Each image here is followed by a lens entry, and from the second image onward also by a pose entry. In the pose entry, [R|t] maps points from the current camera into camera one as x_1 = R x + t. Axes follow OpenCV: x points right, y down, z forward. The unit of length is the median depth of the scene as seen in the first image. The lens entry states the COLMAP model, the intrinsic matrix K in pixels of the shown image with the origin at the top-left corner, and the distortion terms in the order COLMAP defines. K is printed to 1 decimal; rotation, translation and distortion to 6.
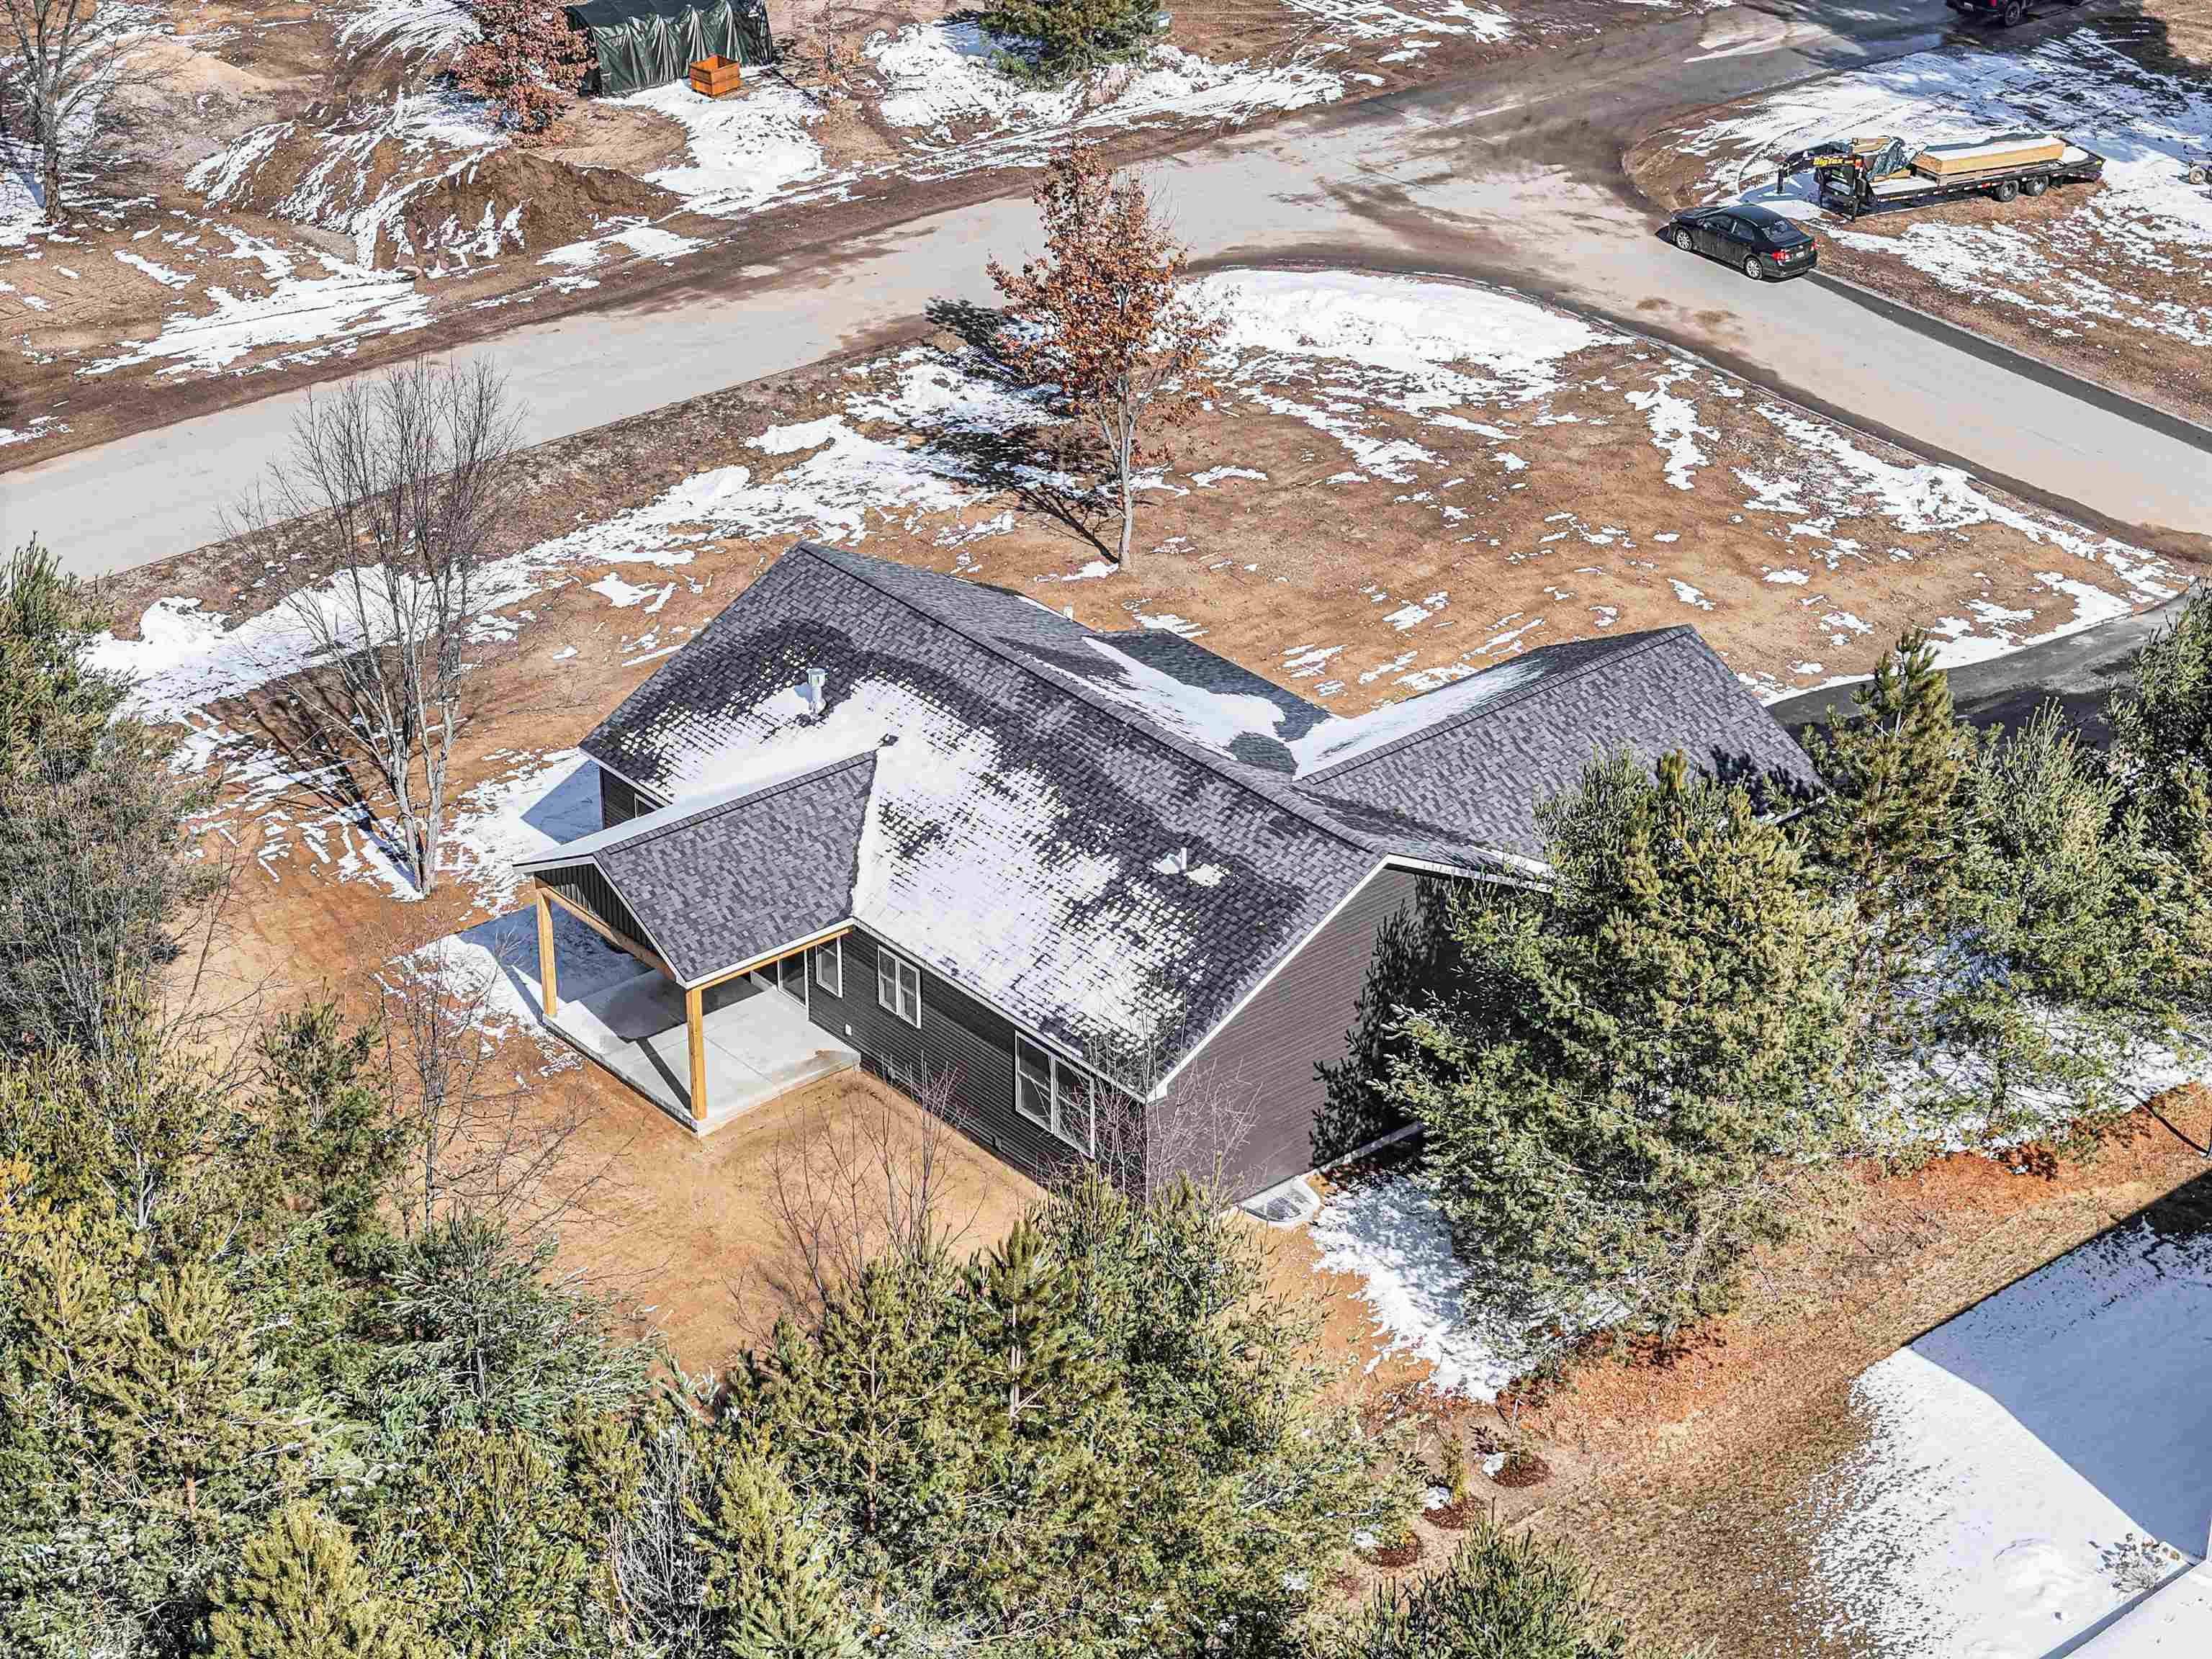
lens RADIAL K [[4428.9, 0, 1106.0], [0, 4428.9, 829.5], [0, 0, 1]] dist [-0.187131, 0.451244]
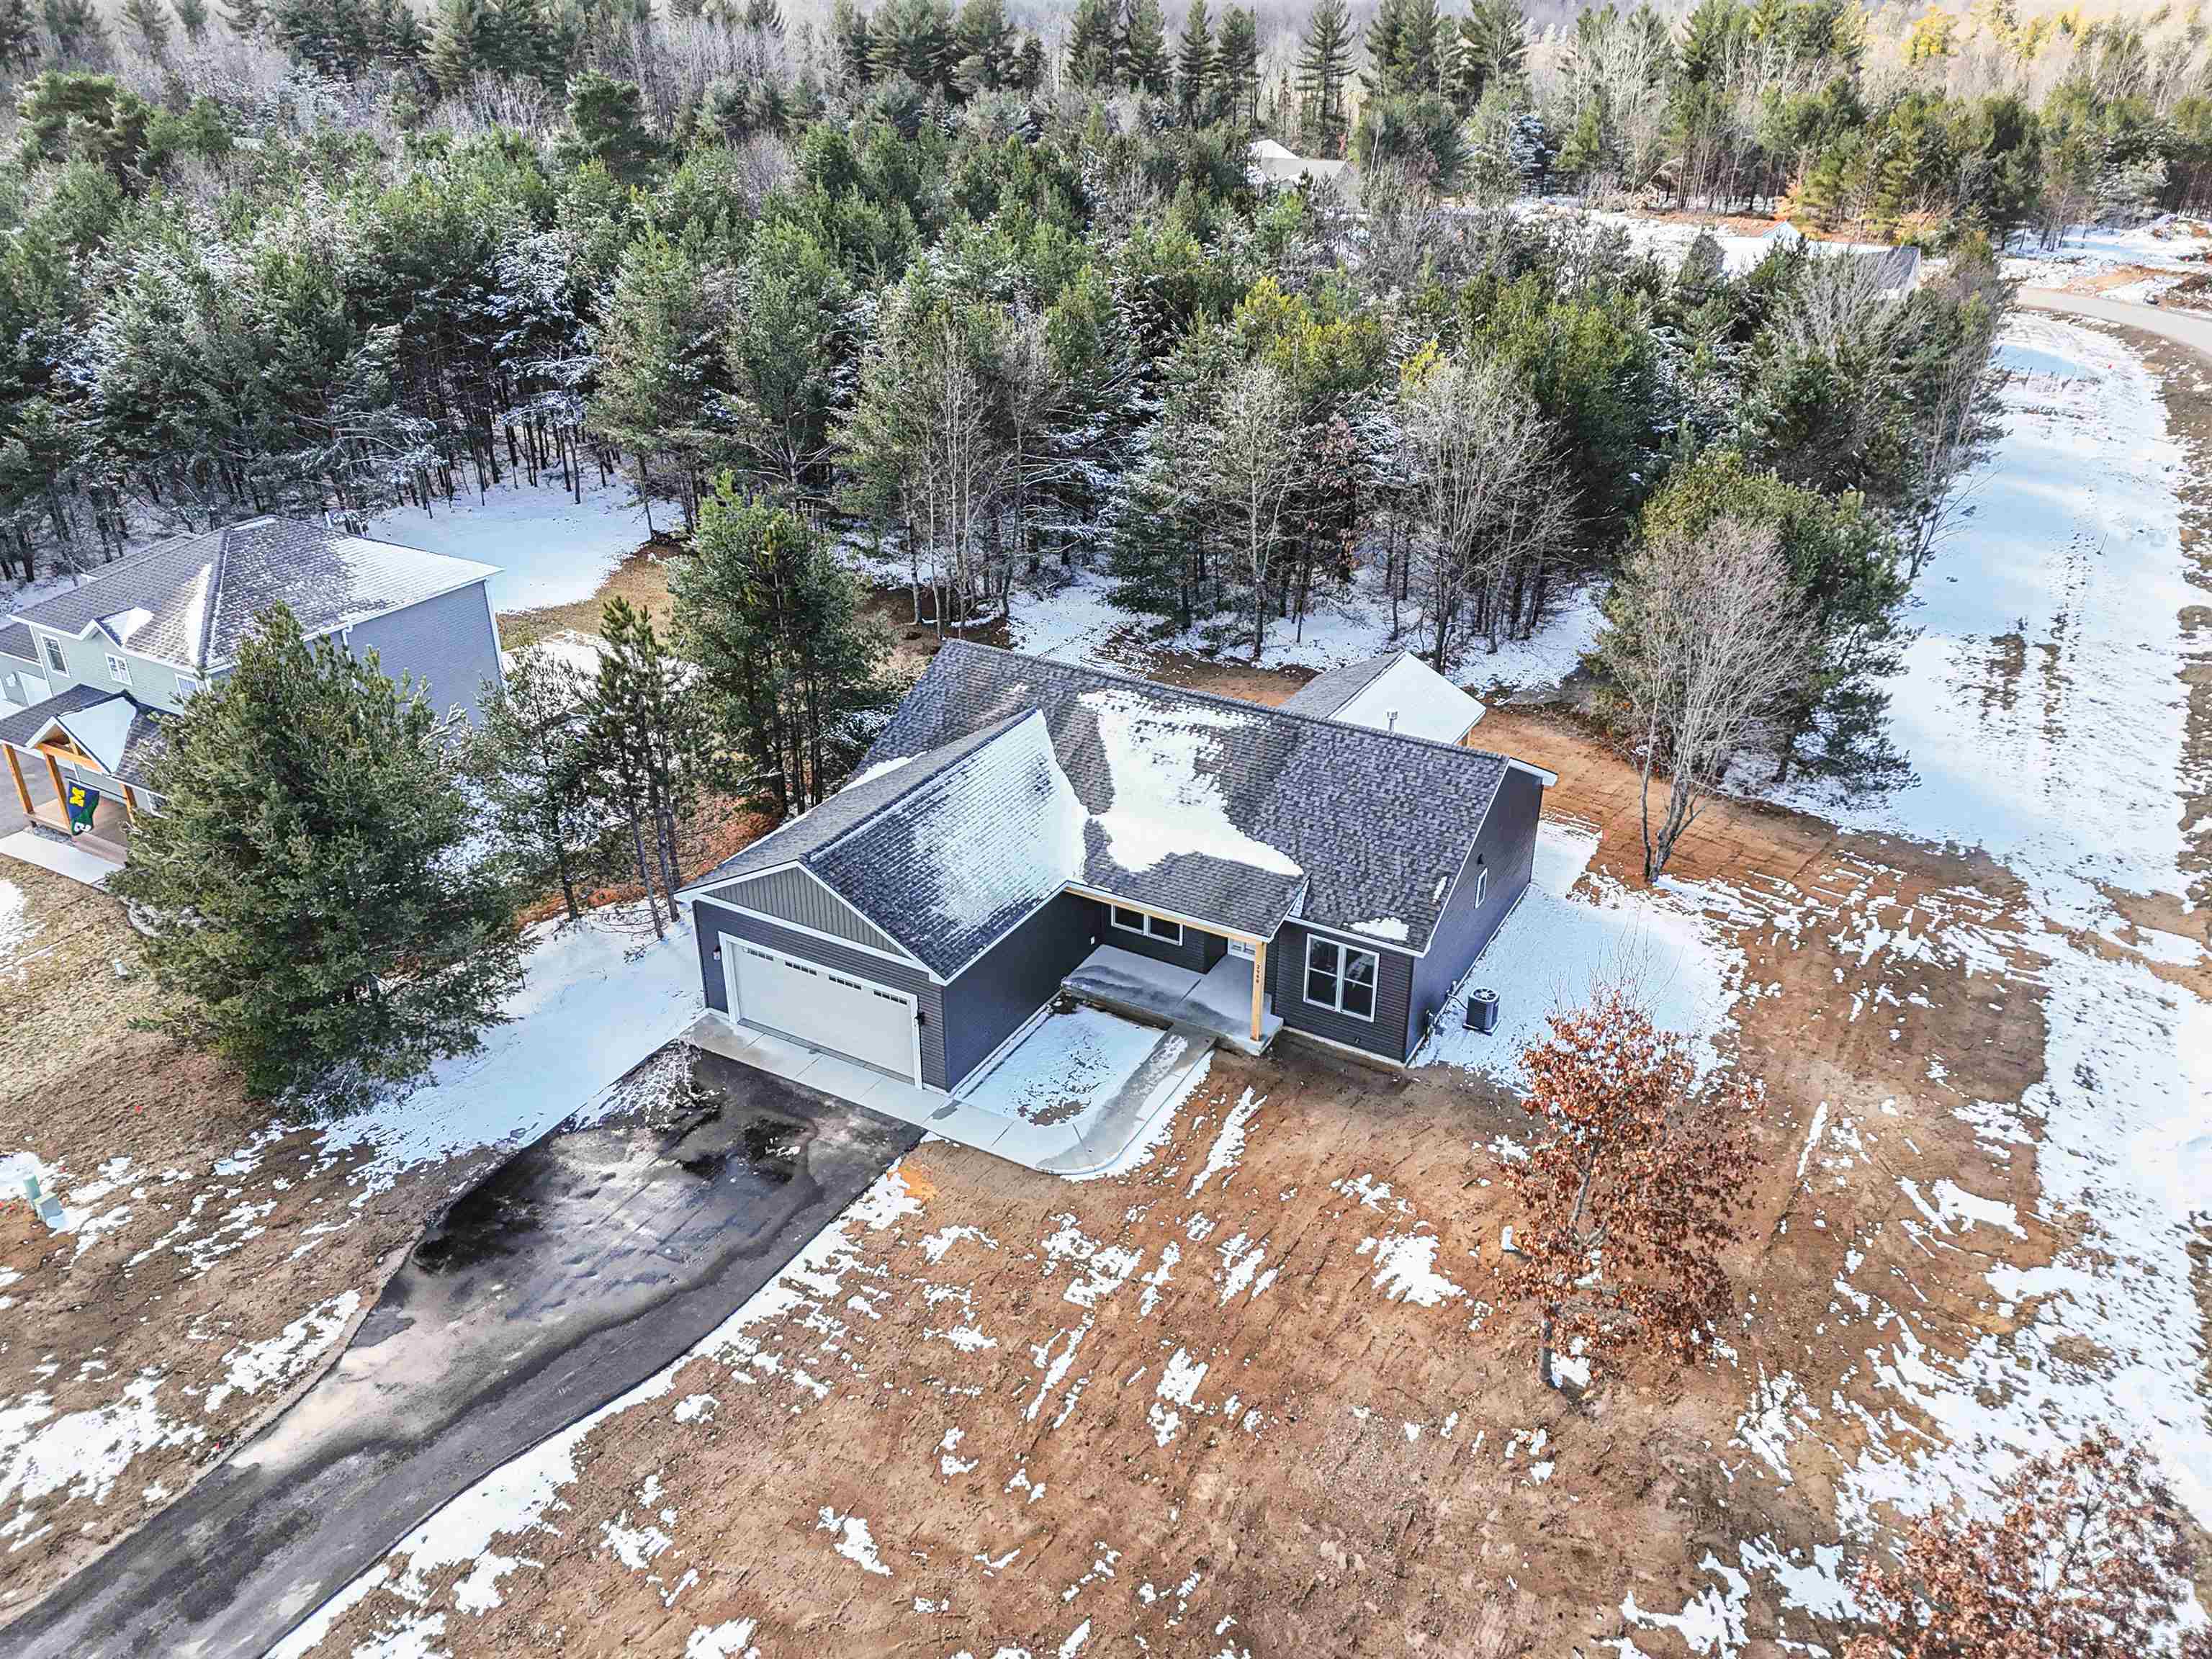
lens RADIAL K [[1624.0, 0, 1108.2], [0, 1624.0, 826.9], [0, 0, 1]] dist [0.080130, -0.084909]
pose [[-0.938297, 0.149068, -0.312053, 0.157984], [-0.170716, 0.585074, 0.792808, -0.342810], [0.300757, 0.797162, -0.523525, 1.045573]]
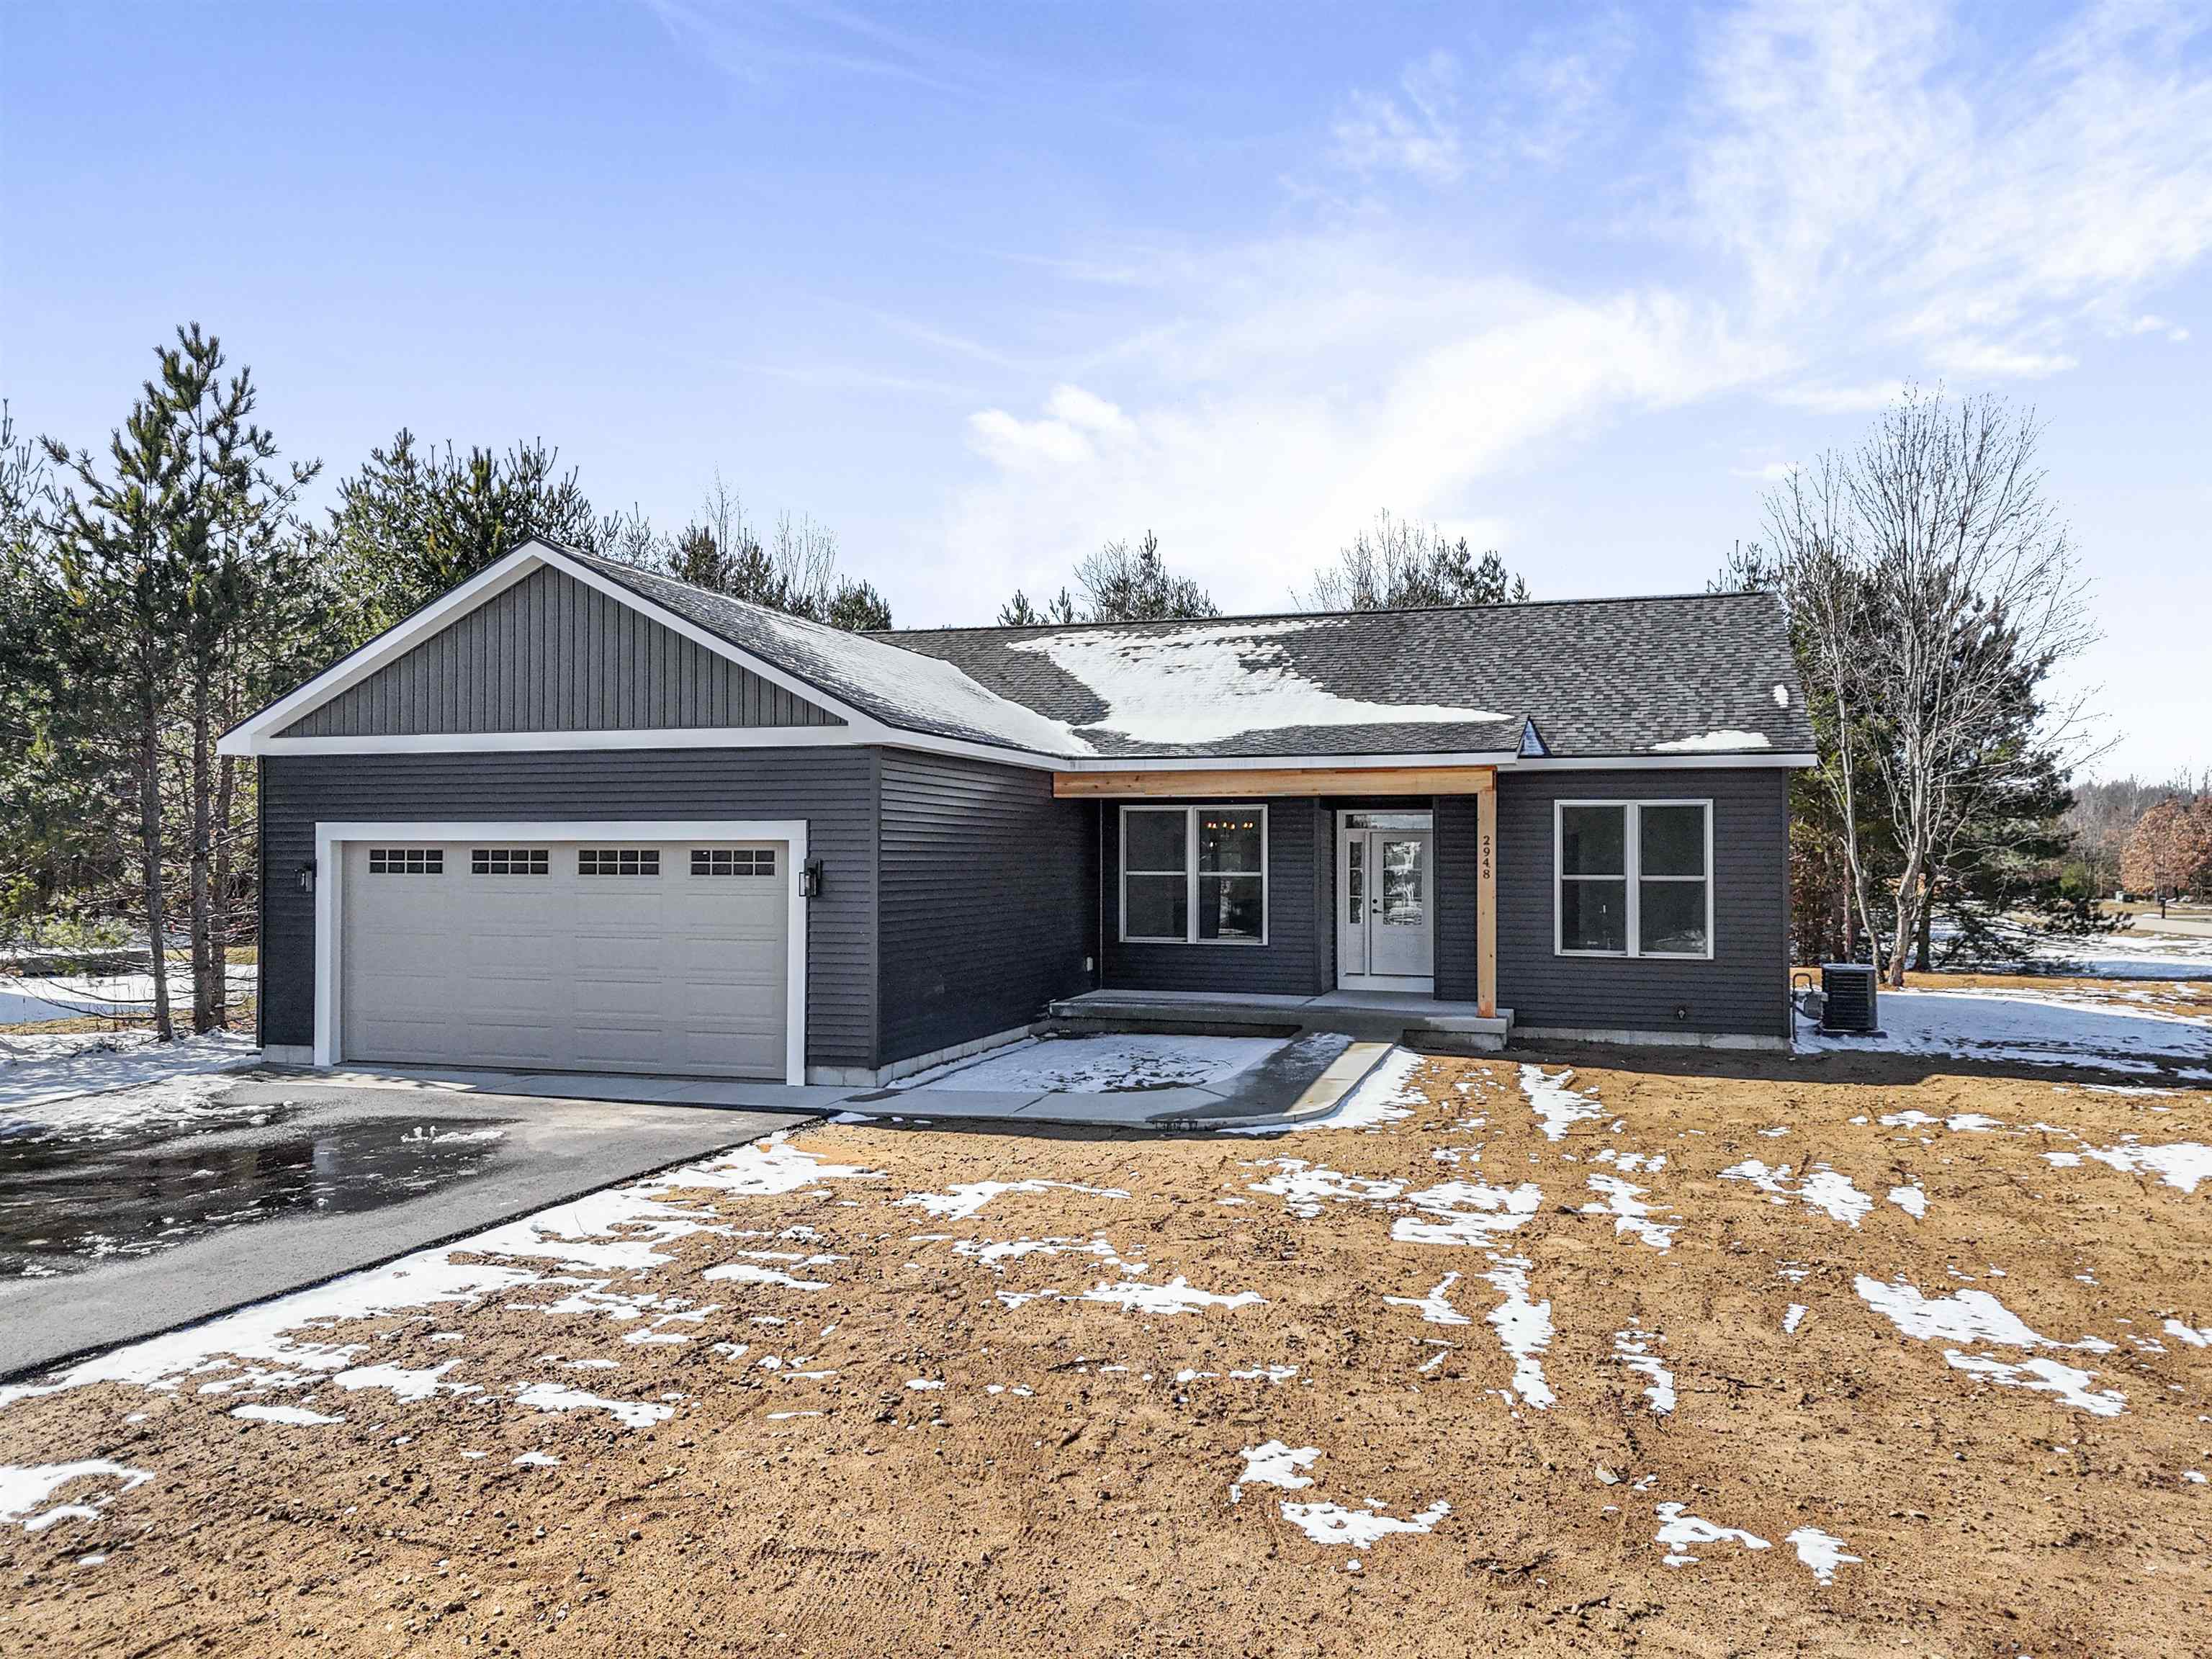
lens RADIAL K [[1624.0, 0, 1108.2], [0, 1624.0, 826.9], [0, 0, 1]] dist [0.080130, -0.084909]
pose [[-0.844669, -0.020235, -0.534906, 0.150388], [-0.258948, 0.890025, 0.375236, -0.090581], [0.468486, 0.455463, -0.757017, 1.006218]]
